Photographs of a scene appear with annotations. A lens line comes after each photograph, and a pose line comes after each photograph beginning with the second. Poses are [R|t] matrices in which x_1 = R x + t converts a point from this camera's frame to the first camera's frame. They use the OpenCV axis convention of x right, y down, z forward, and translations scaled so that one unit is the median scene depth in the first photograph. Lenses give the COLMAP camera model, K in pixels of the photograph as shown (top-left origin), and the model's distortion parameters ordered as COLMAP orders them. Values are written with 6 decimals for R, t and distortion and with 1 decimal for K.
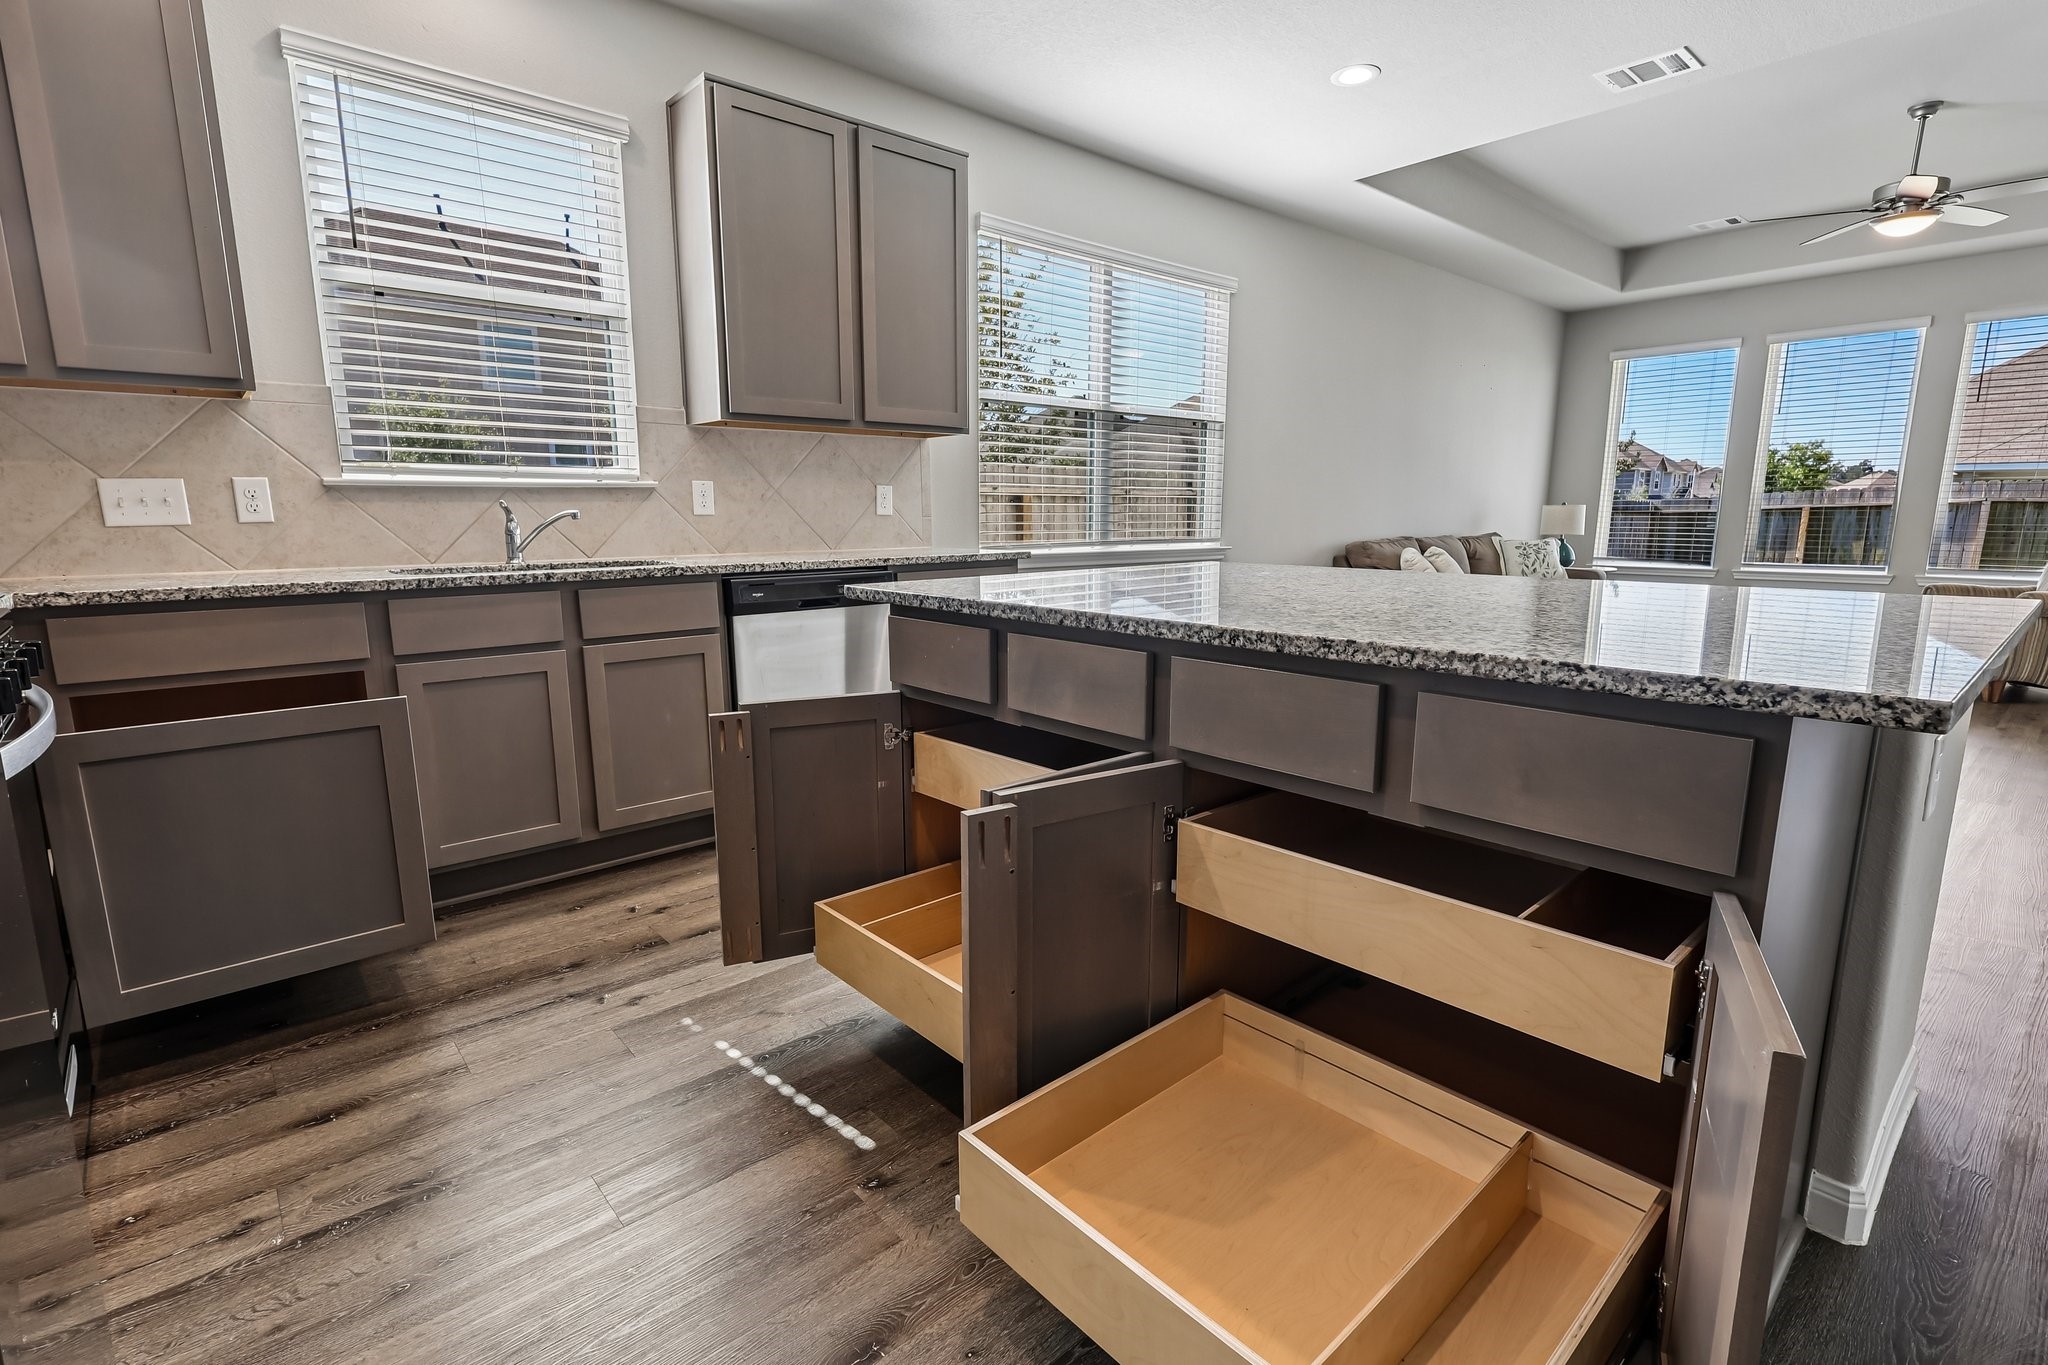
lens RADIAL K [[962.5, 0, 1010.6], [0, 962.5, 685.4], [0, 0, 1]] dist [-0.001323, -0.000601]
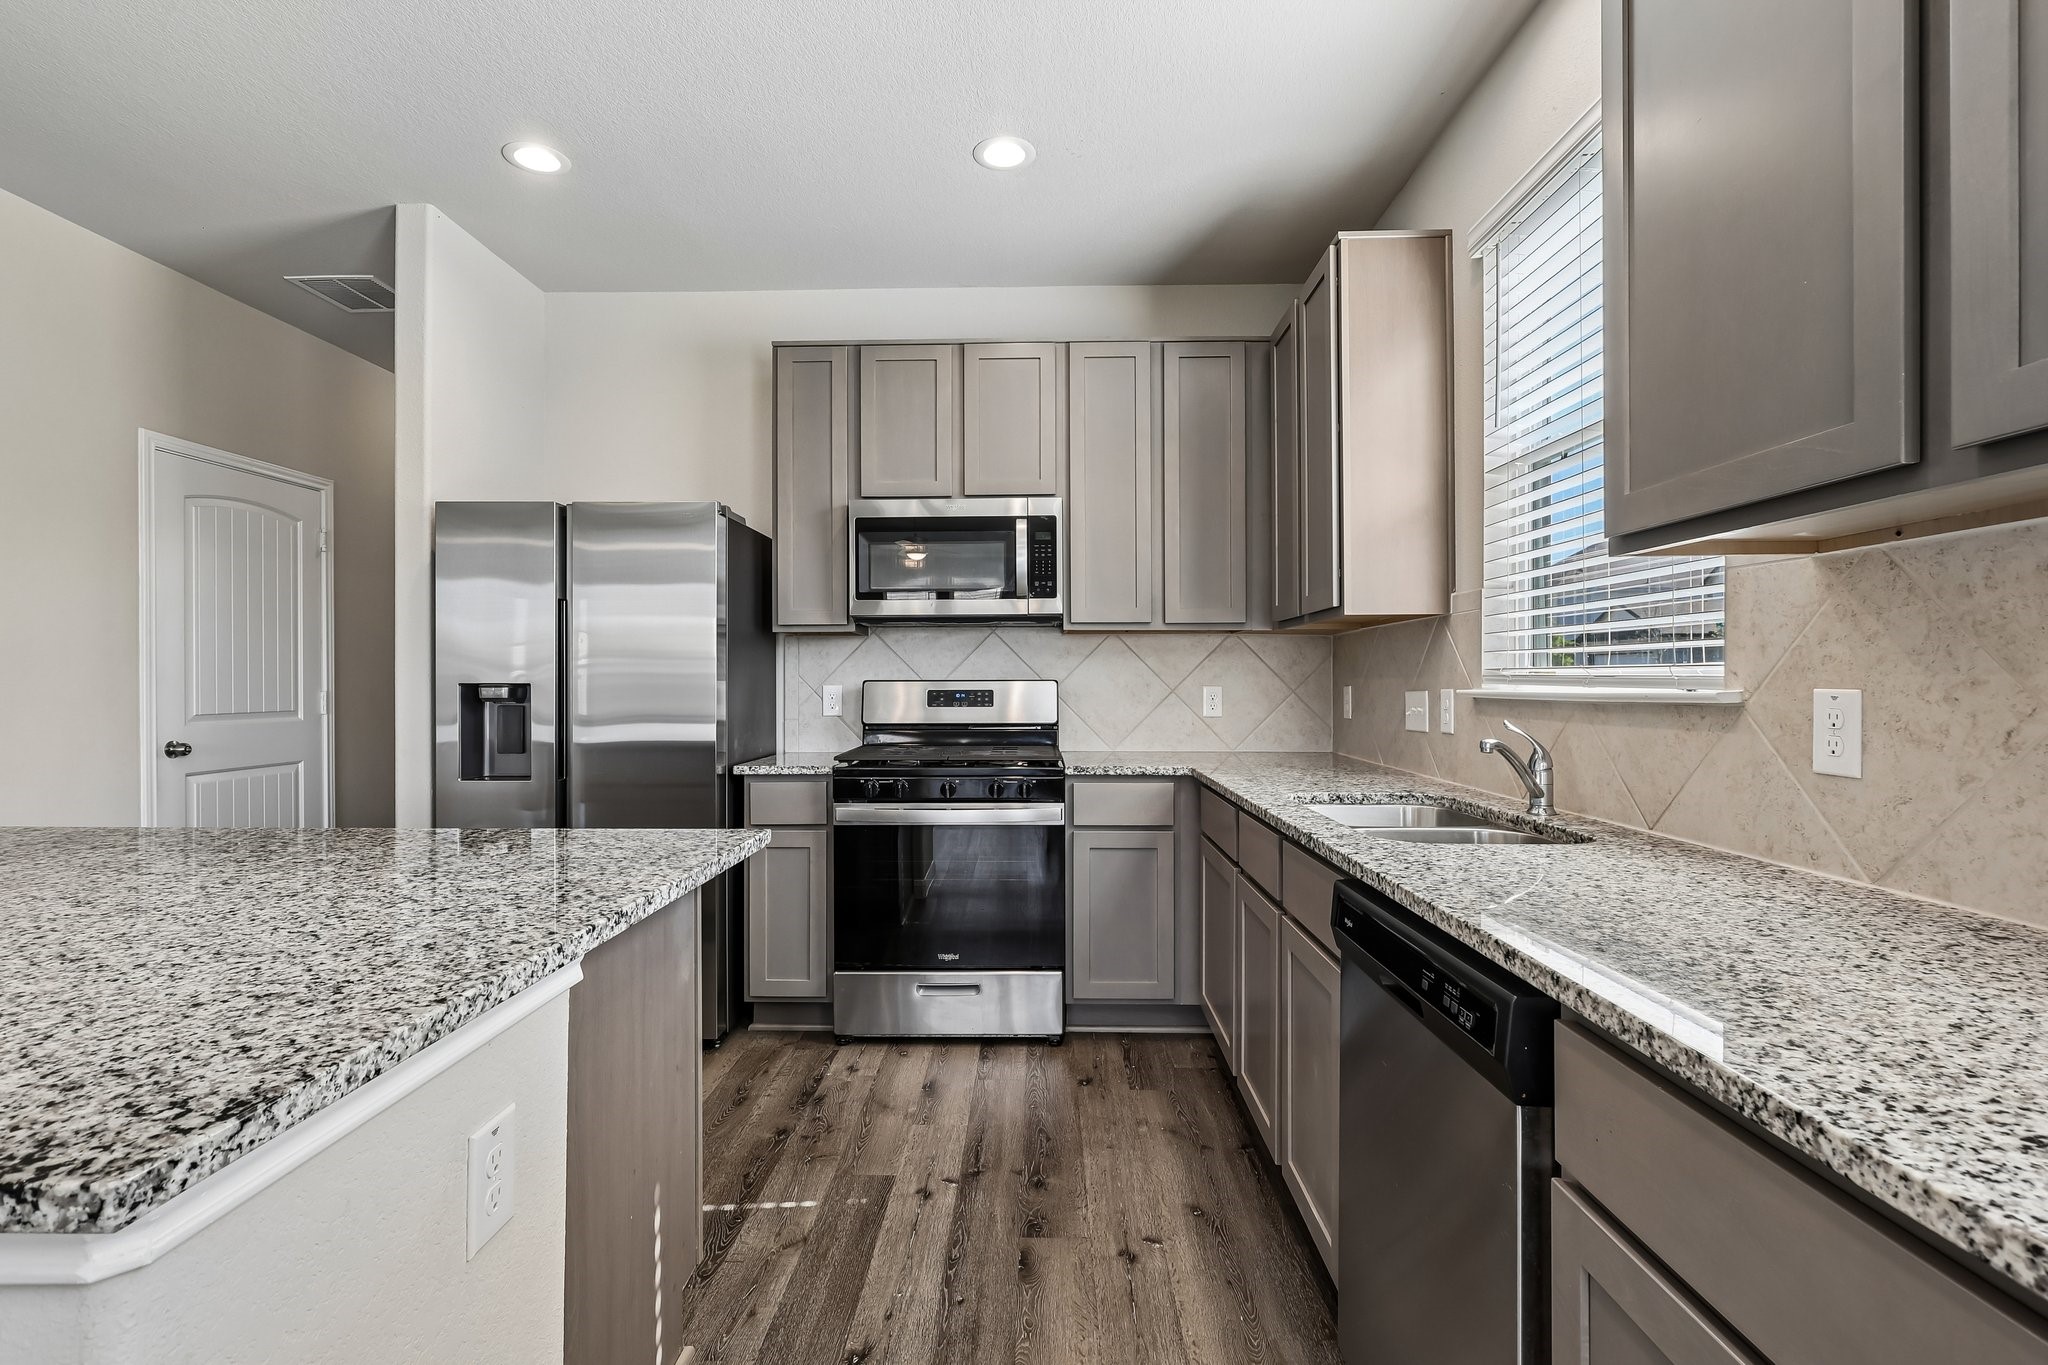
lens RADIAL K [[962.5, 0, 1032.0], [0, 962.5, 682.0], [0, 0, 1]] dist [-0.001323, -0.000601]
pose [[-0.664818, 0.003583, -0.746996, 0.194626], [-0.132939, 0.983458, 0.123031, -0.226795], [0.735081, 0.181098, -0.653345, 1.047026]]
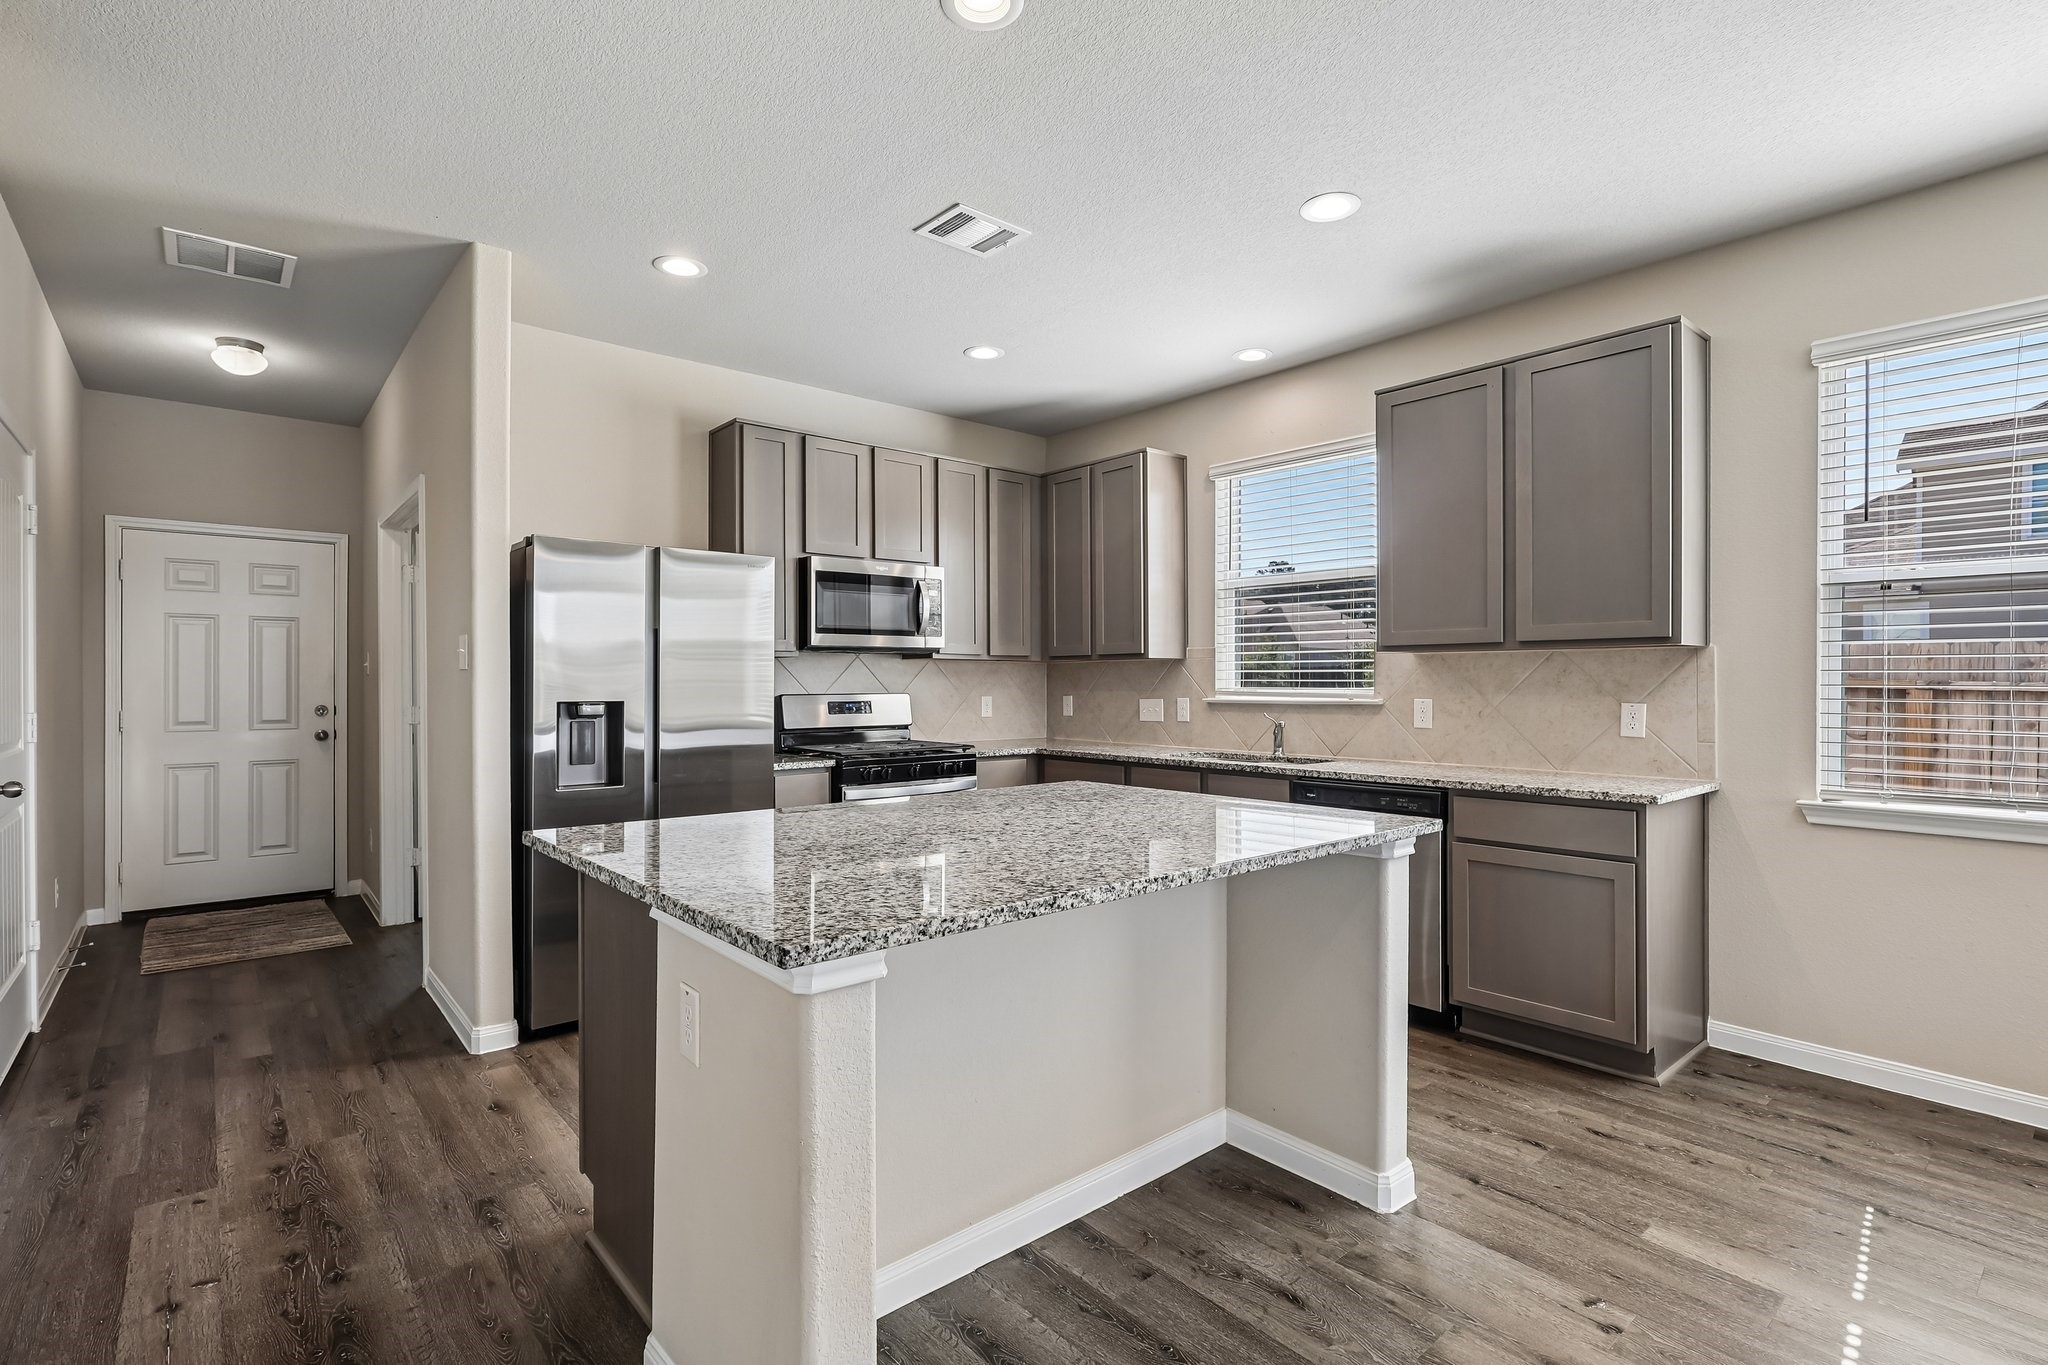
lens RADIAL K [[962.5, 0, 1029.3], [0, 962.5, 679.0], [0, 0, 1]] dist [-0.001323, -0.000601]
pose [[-0.013380, -0.002070, -0.999908, 0.869223], [-0.179759, 0.983711, 0.000369, -0.156584], [0.983620, 0.179747, -0.013534, 0.564298]]
